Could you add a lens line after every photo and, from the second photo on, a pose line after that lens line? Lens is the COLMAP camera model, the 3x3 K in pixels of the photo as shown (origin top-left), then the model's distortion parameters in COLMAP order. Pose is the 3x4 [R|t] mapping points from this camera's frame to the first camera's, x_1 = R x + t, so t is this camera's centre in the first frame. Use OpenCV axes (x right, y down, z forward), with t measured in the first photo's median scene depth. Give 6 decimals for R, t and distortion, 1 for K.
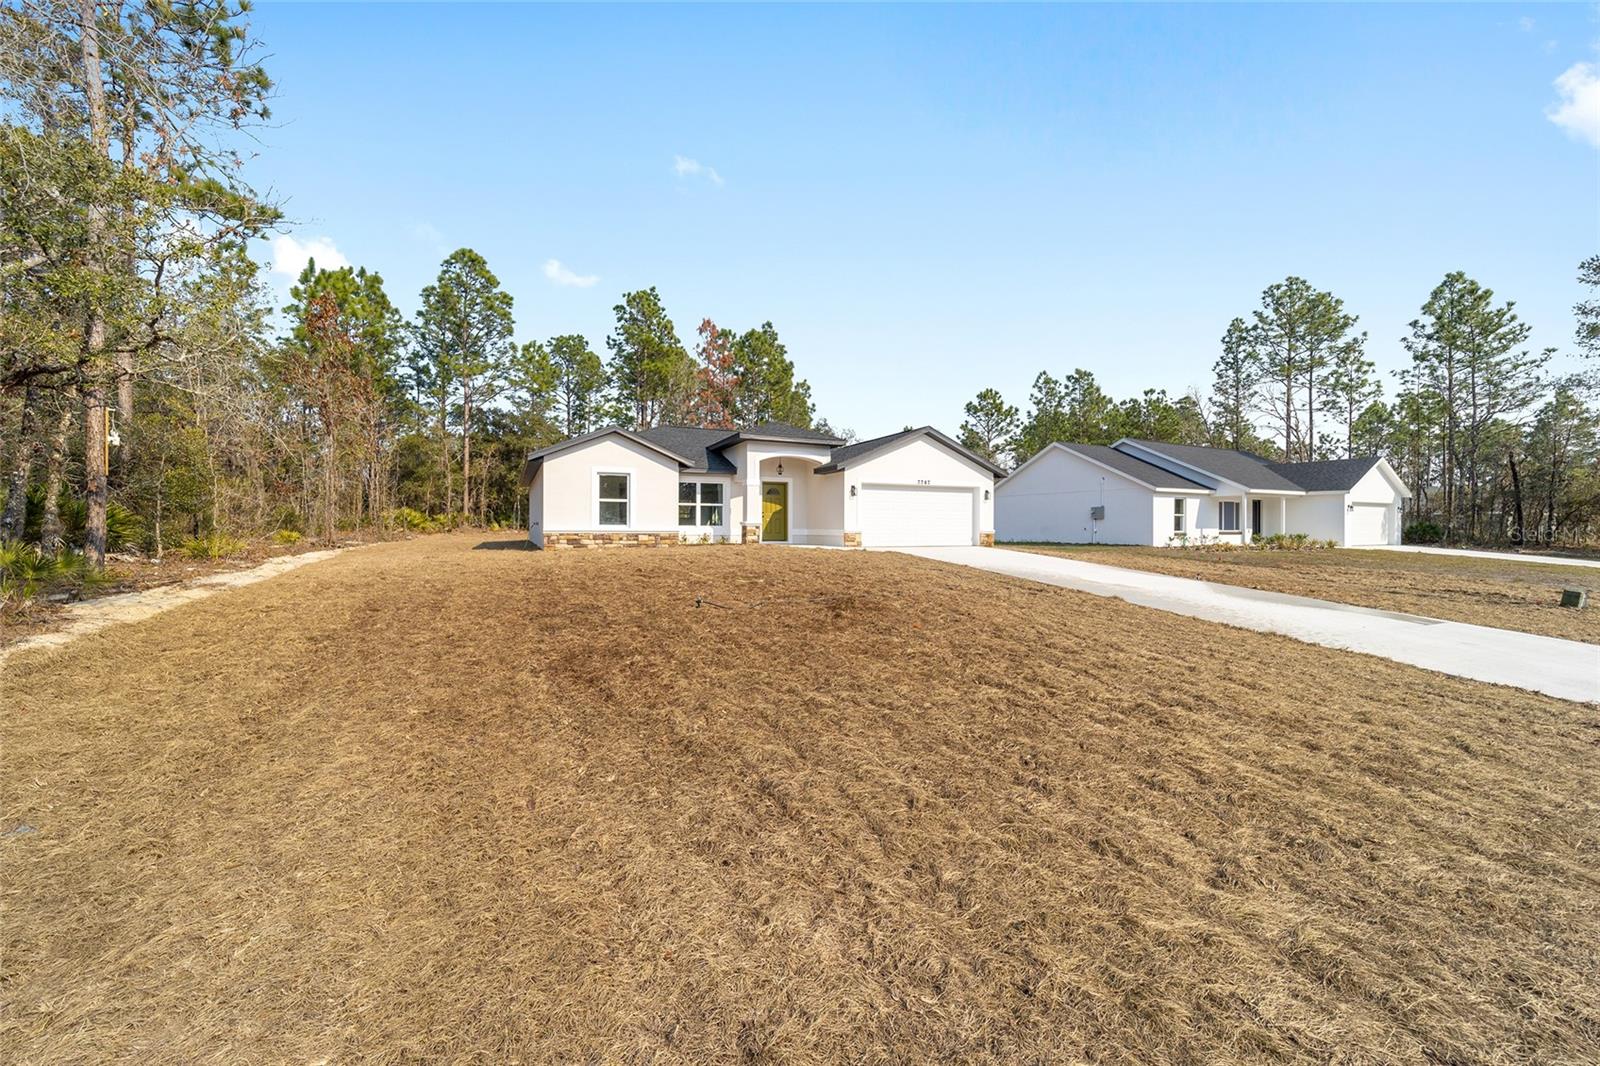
lens RADIAL K [[638.2, 0, 794.8], [0, 638.2, 531.2], [0, 0, 1]] dist [-0.001750, 0.000020]
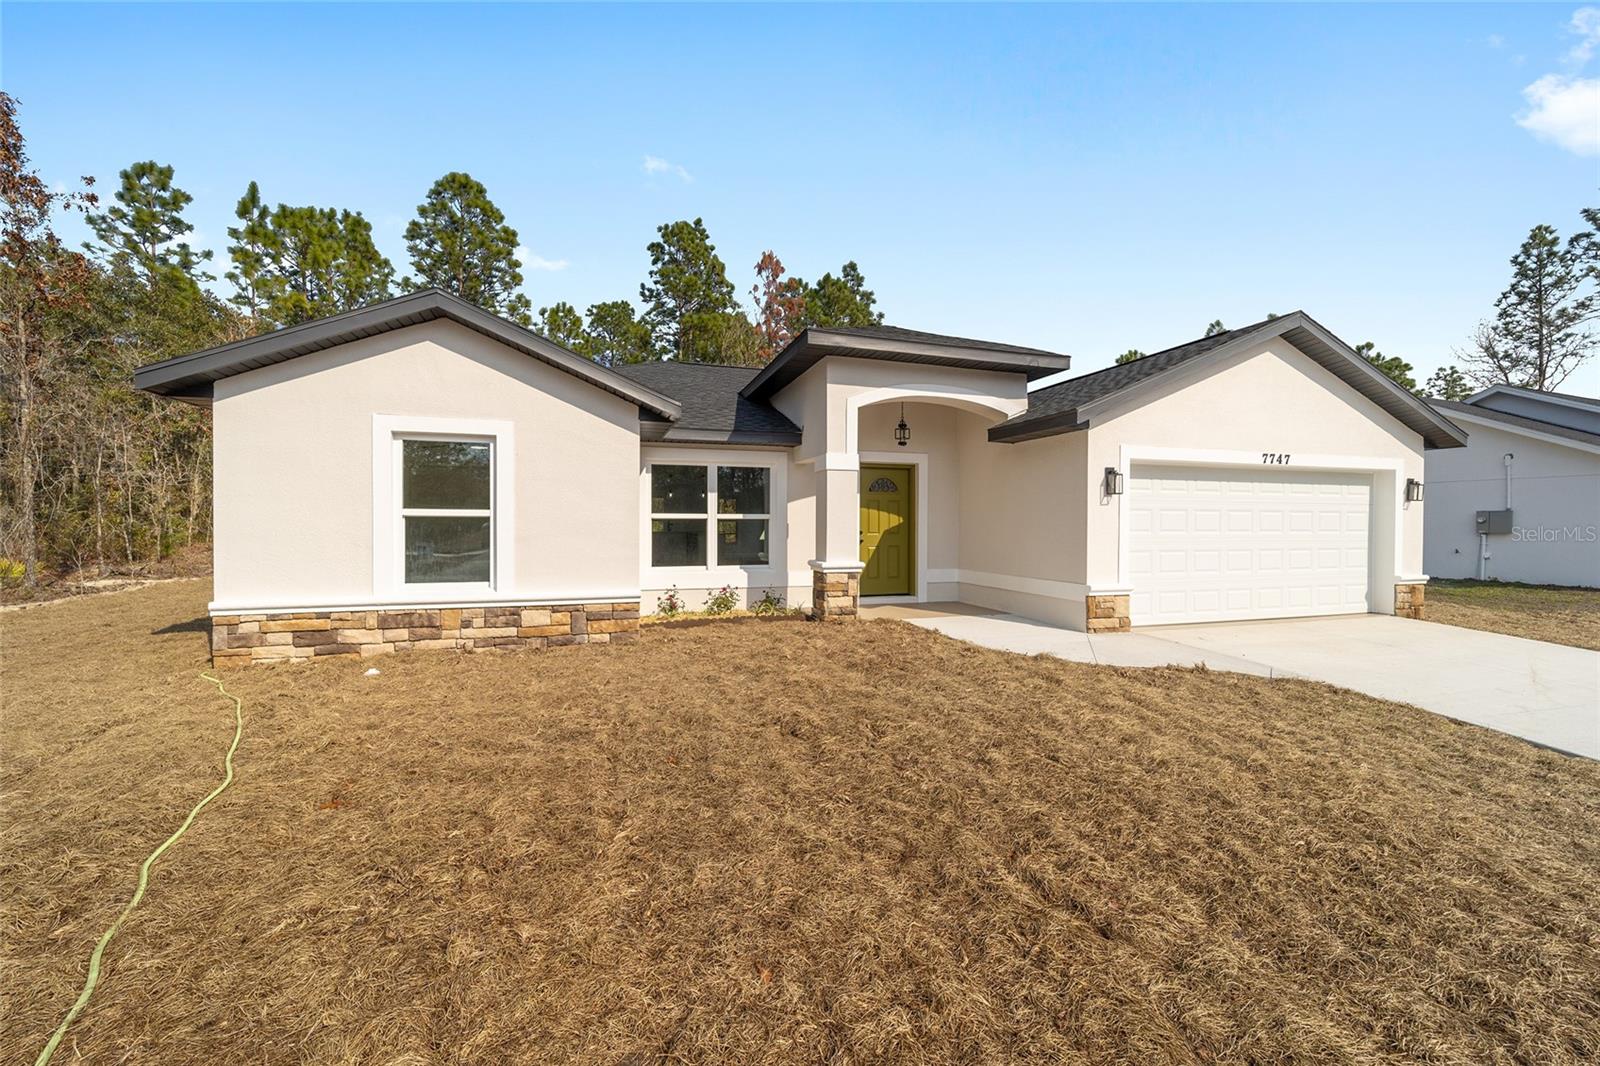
lens RADIAL K [[638.2, 0, 794.8], [0, 638.2, 531.2], [0, 0, 1]] dist [-0.001750, 0.000020]
pose [[0.993446, 0.002212, -0.114285, -0.036938], [-0.001047, 0.999947, 0.010250, -0.028386], [0.114302, -0.010064, 0.993395, 0.453708]]
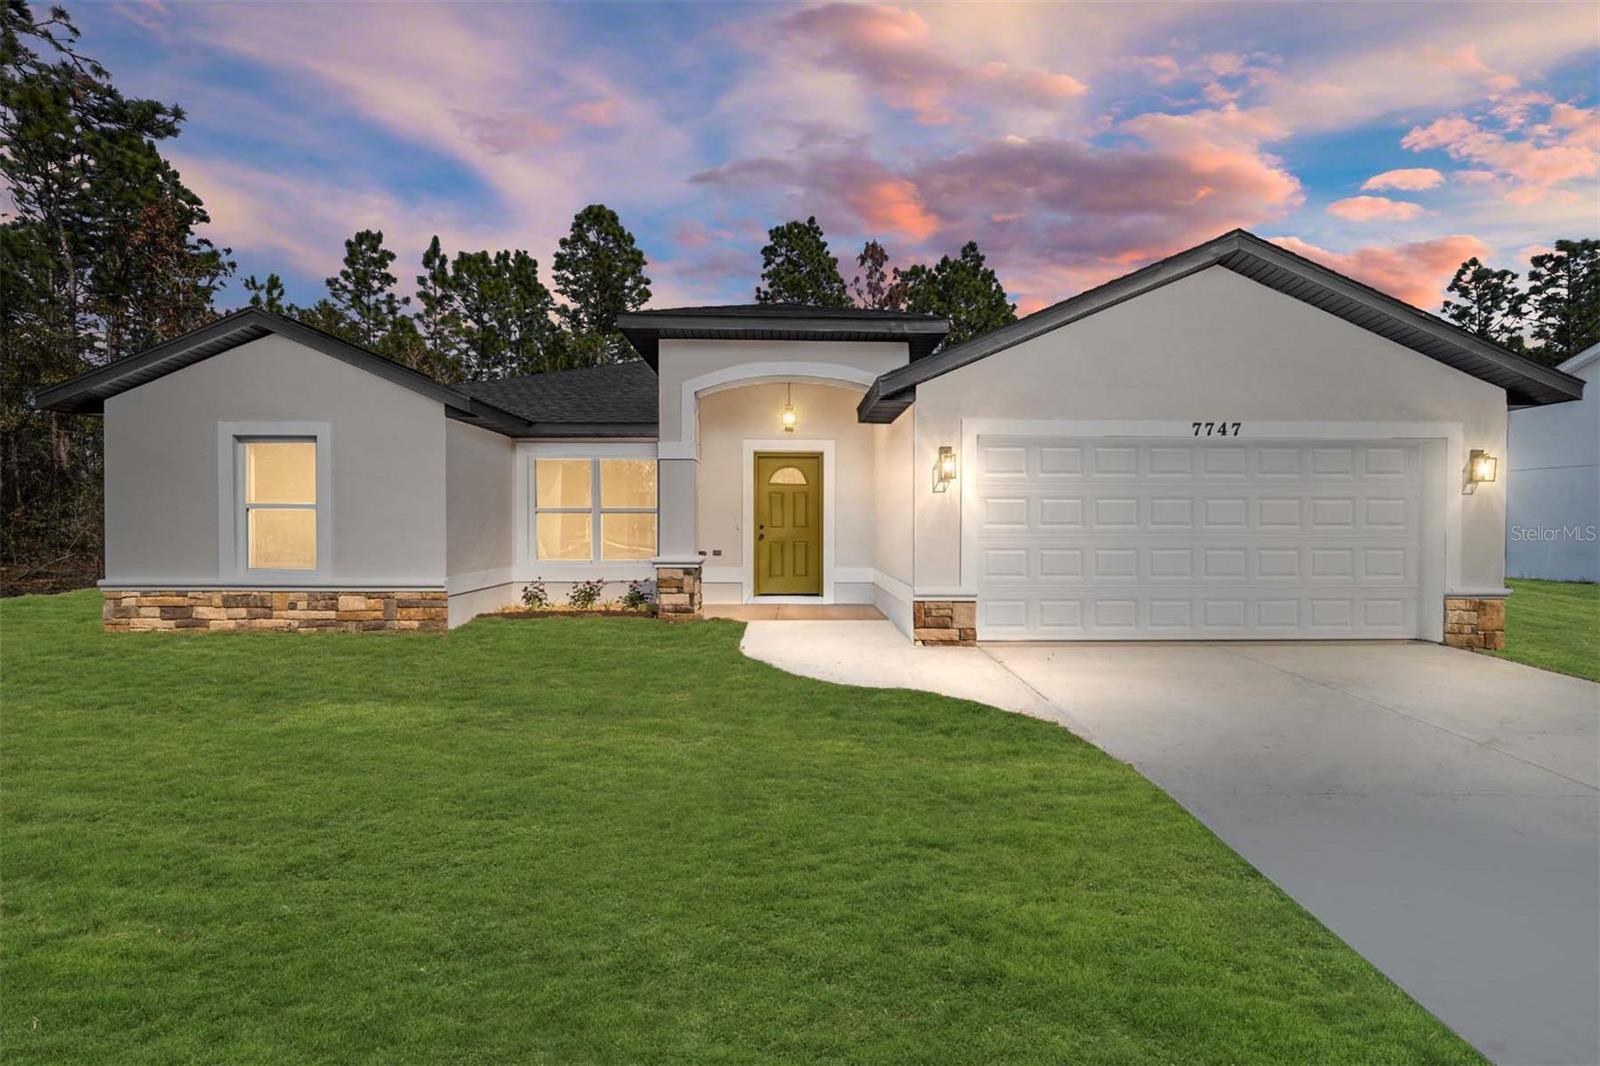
lens RADIAL K [[640.3, 0, 793.0], [0, 640.3, 529.4], [0, 0, 1]] dist [-0.007569, 0.003726]
pose [[0.921427, 0.004212, -0.388529, 0.107023], [-0.000467, 0.999953, 0.009733, -0.025901], [0.388551, -0.008786, 0.921385, 0.510901]]
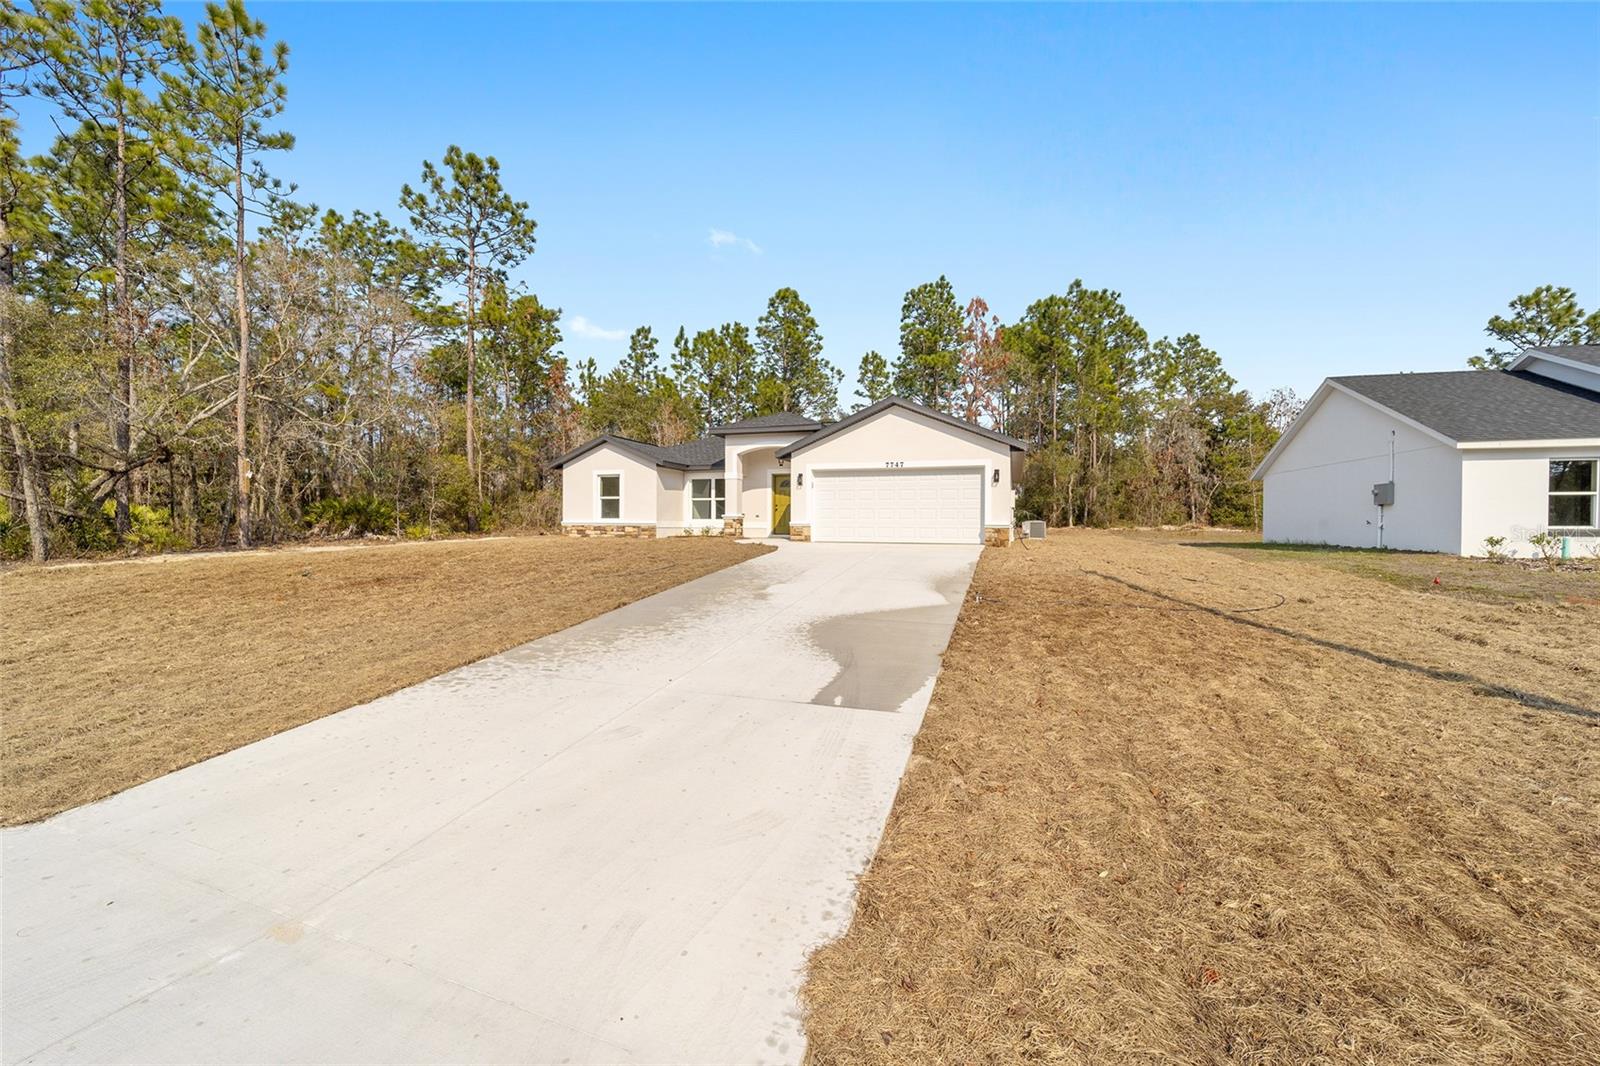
lens RADIAL K [[634.3, 0, 794.5], [0, 634.3, 530.8], [0, 0, 1]] dist [0.001466, 0.000135]
pose [[0.726733, 0.007962, -0.686874, 0.525419], [-0.004898, 0.999967, 0.006409, 0.002691], [0.686902, -0.001293, 0.726749, 0.252642]]
